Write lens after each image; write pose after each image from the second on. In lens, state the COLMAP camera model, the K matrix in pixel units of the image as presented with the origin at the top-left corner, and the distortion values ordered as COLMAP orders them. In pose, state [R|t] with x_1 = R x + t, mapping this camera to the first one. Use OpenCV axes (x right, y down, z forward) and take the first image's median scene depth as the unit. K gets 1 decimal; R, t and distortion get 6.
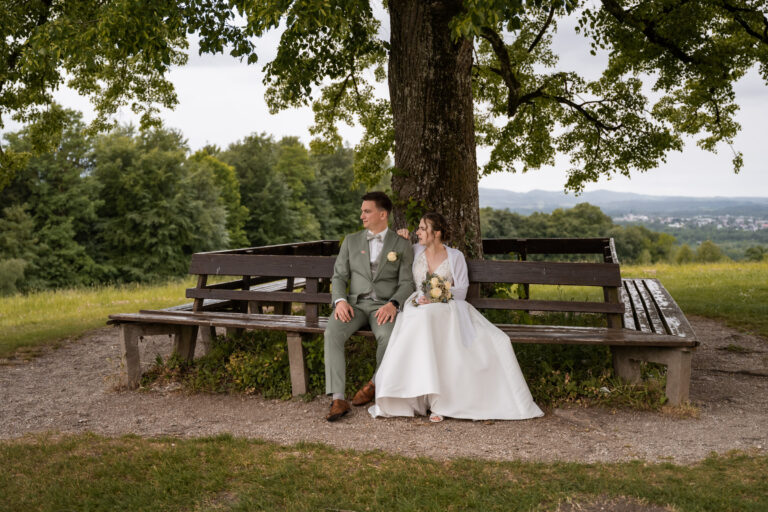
lens RADIAL K [[1152.8, 0, 384.0], [0, 1152.8, 256.0], [0, 0, 1]] dist [-0.008093, 0.028845]
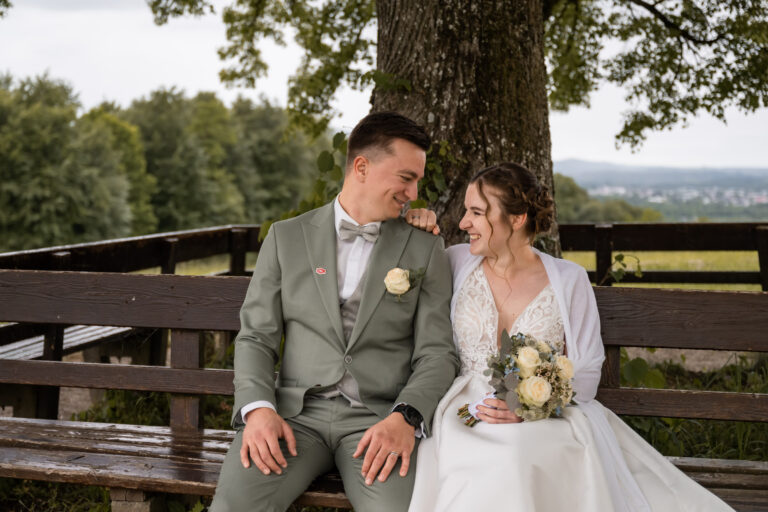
lens RADIAL K [[1147.0, 0, 384.7], [0, 1147.0, 254.9], [0, 0, 1]] dist [0.013772, -0.003488]
pose [[0.998078, -0.002044, 0.061939, -0.005657], [0.000701, 0.999765, 0.021687, -0.004517], [-0.061969, -0.021602, 0.997844, 0.179490]]
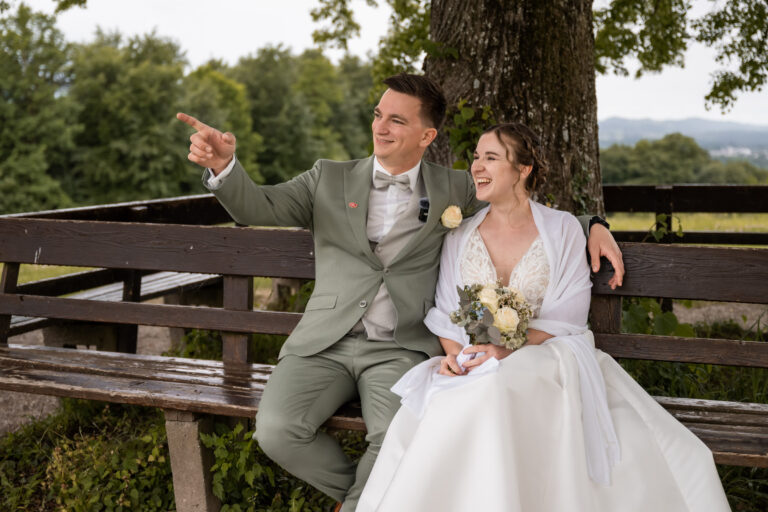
lens RADIAL K [[1194.8, 0, 384.0], [0, 1194.8, 256.0], [0, 0, 1]] dist [0.029993, 0.004847]
pose [[0.999144, 0.010335, -0.040059, 0.003750], [-0.008136, 0.998471, 0.054675, -0.004261], [0.040563, -0.054302, 0.997700, 0.161123]]
